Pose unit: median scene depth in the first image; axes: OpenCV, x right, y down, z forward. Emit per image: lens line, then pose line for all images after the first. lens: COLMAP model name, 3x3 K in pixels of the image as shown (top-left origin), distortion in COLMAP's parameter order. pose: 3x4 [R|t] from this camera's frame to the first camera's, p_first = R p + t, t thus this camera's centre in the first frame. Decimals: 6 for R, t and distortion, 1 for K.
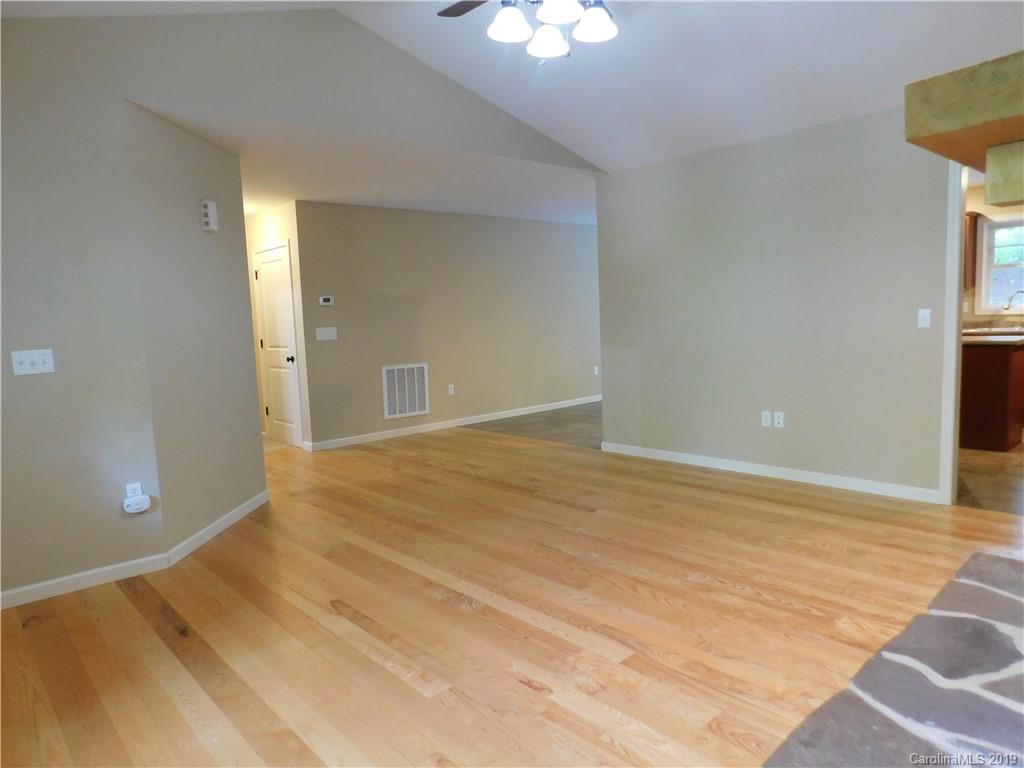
lens RADIAL K [[676.7, 0, 512.0], [0, 676.7, 384.0], [0, 0, 1]] dist [-0.066724, 0.057033]
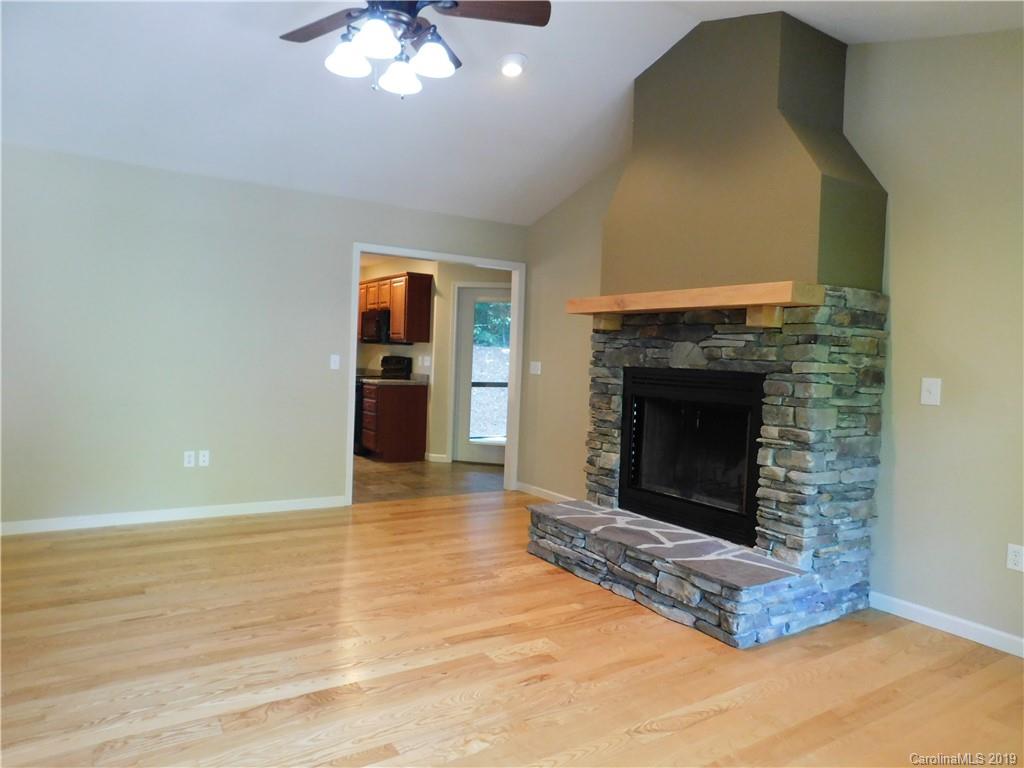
lens RADIAL K [[676.7, 0, 512.0], [0, 676.7, 384.0], [0, 0, 1]] dist [-0.066724, 0.057033]
pose [[0.158134, 0.004086, 0.987409, -0.607419], [0.057586, 0.998251, -0.013353, -0.020254], [-0.985737, 0.058973, 0.157622, 0.459997]]
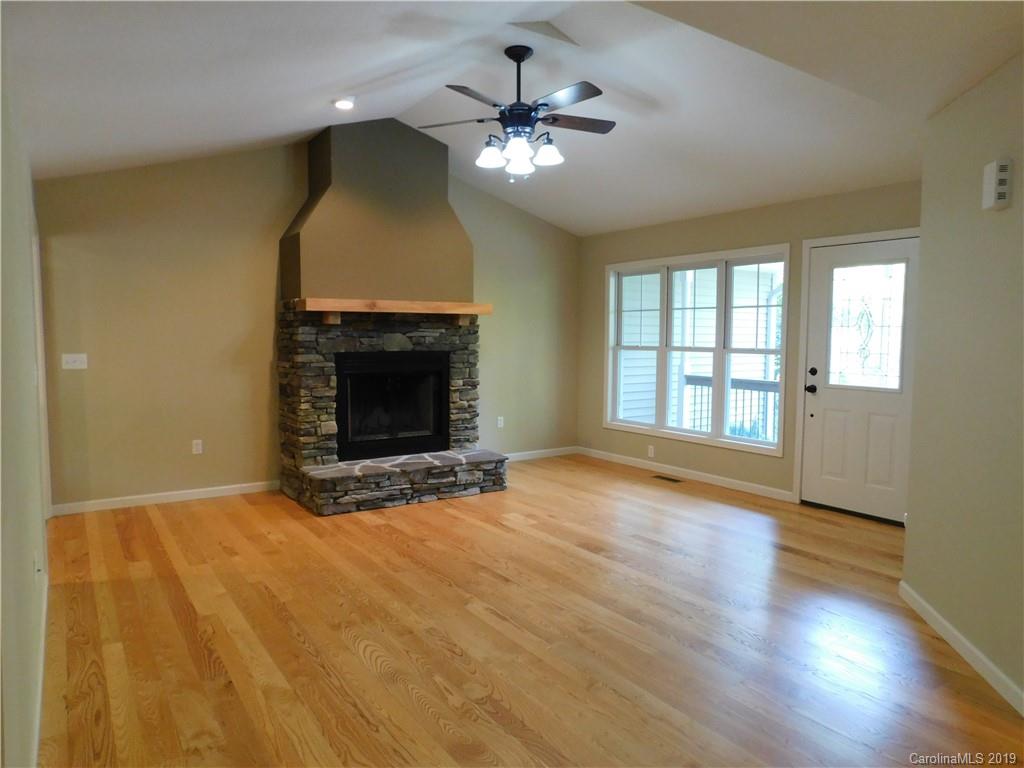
lens RADIAL K [[676.7, 0, 512.0], [0, 676.7, 384.0], [0, 0, 1]] dist [-0.066724, 0.057033]
pose [[-0.989334, 0.022264, 0.143952, -0.083203], [0.046765, 0.984482, 0.169141, -0.200734], [-0.137953, 0.174069, -0.975023, 1.729755]]
